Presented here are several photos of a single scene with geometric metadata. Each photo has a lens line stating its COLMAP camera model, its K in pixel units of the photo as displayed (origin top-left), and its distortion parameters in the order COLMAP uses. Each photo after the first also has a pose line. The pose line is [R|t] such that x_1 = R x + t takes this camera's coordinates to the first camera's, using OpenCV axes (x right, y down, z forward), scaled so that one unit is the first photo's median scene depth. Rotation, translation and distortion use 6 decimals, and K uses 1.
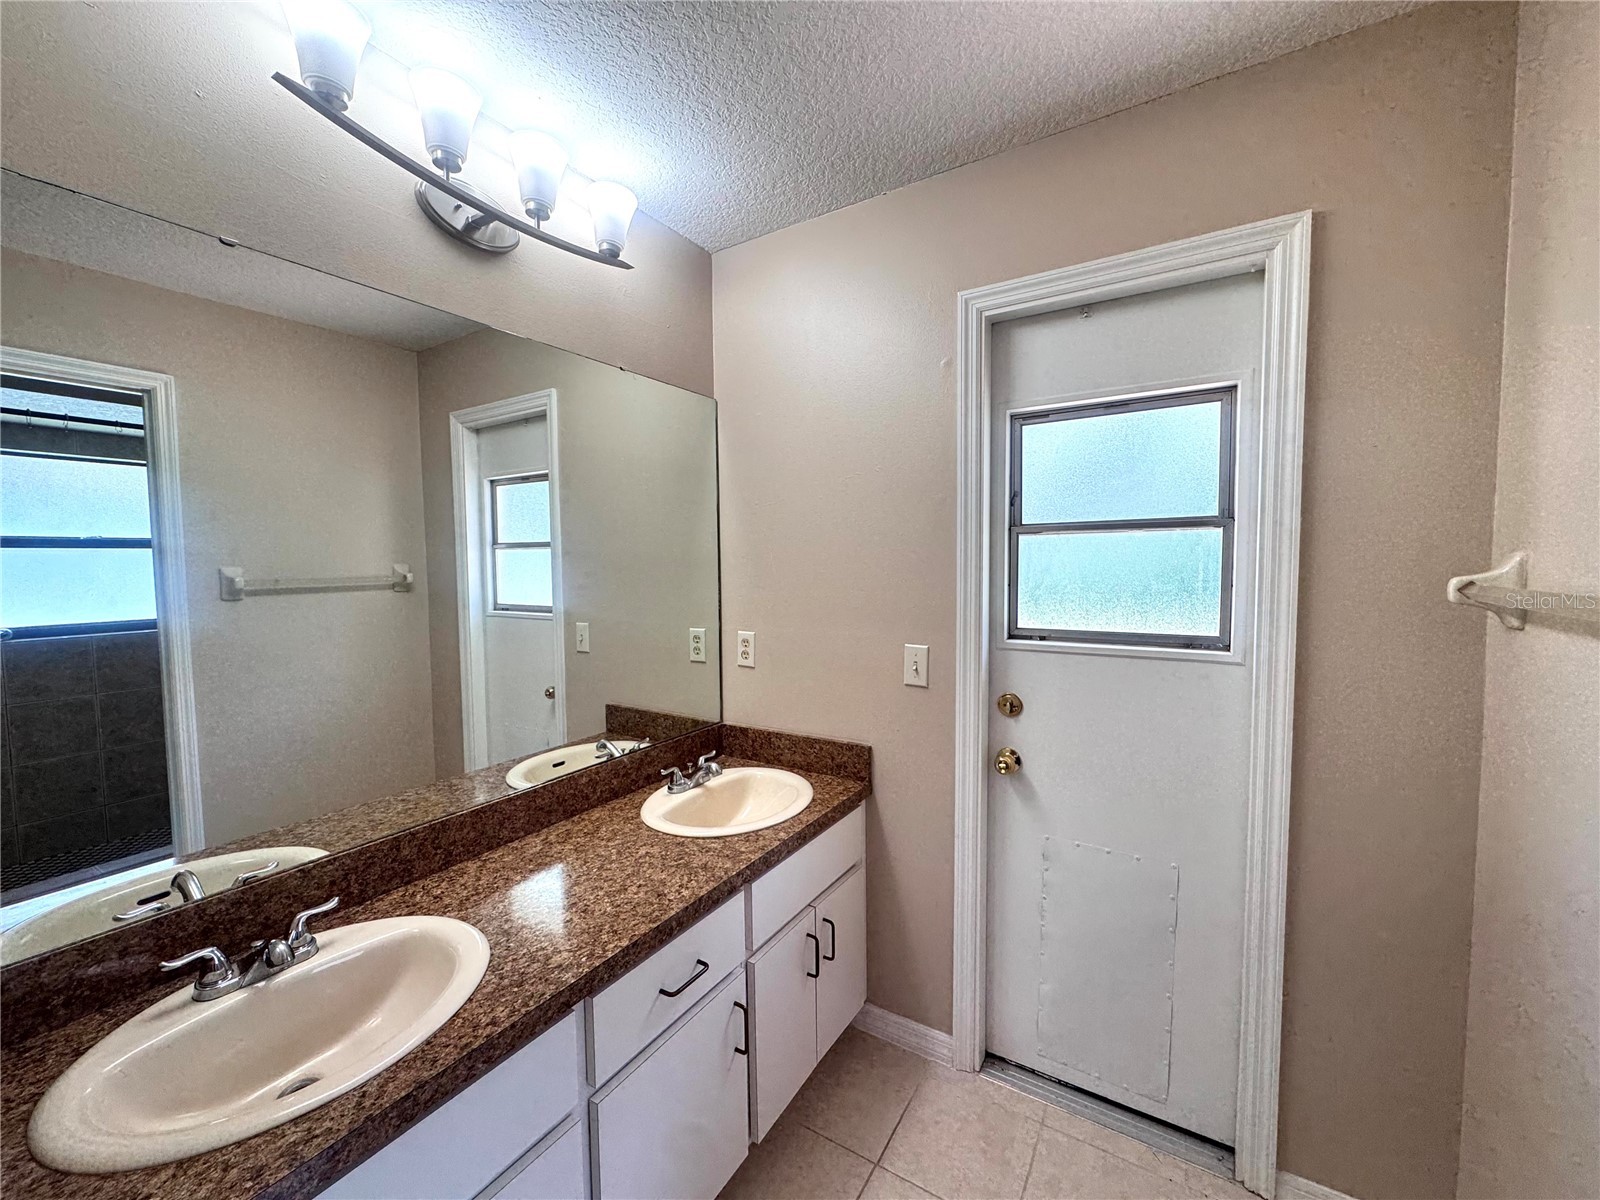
lens RADIAL K [[640.6, 0, 801.4], [0, 640.6, 599.0], [0, 0, 1]] dist [-0.005455, 0.001334]
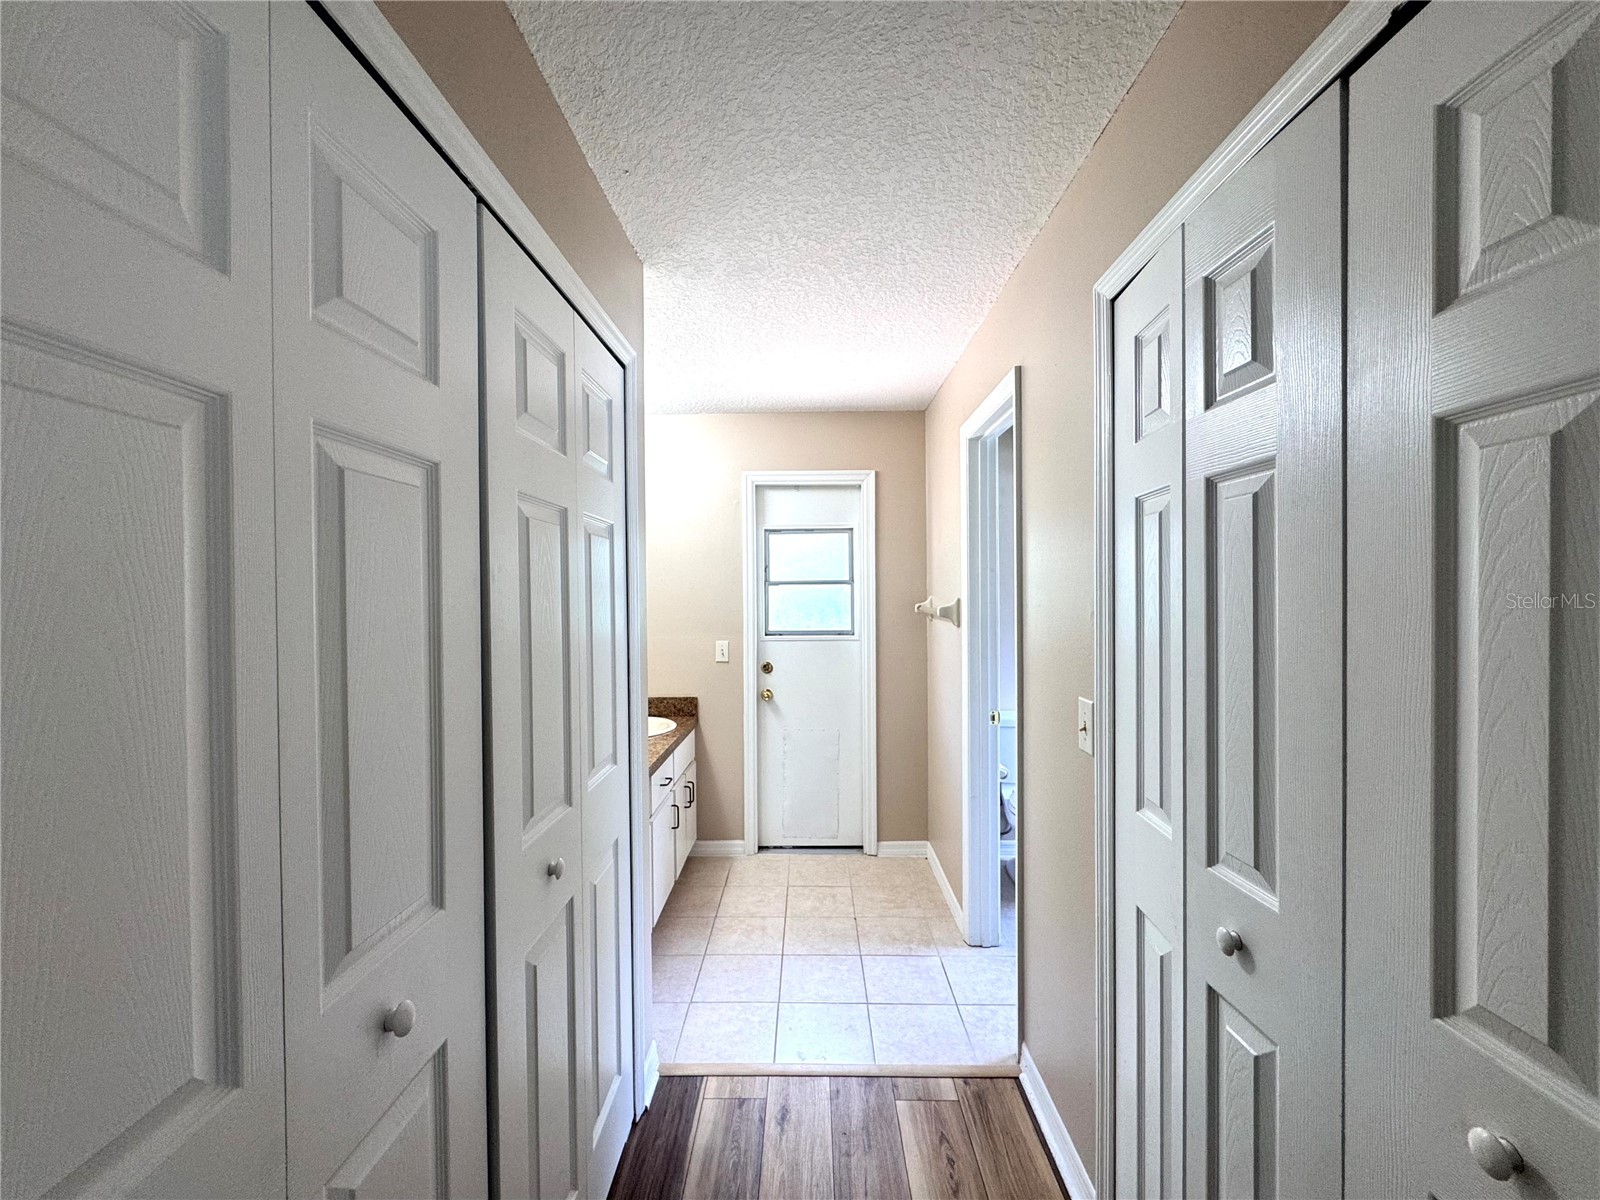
lens RADIAL K [[640.6, 0, 802.7], [0, 640.6, 601.4], [0, 0, 1]] dist [-0.005455, 0.001334]
pose [[0.855606, -0.003660, 0.517614, -0.654656], [0.029869, 0.998658, -0.042312, 0.042015], [-0.516764, 0.051663, 0.854567, -0.852645]]
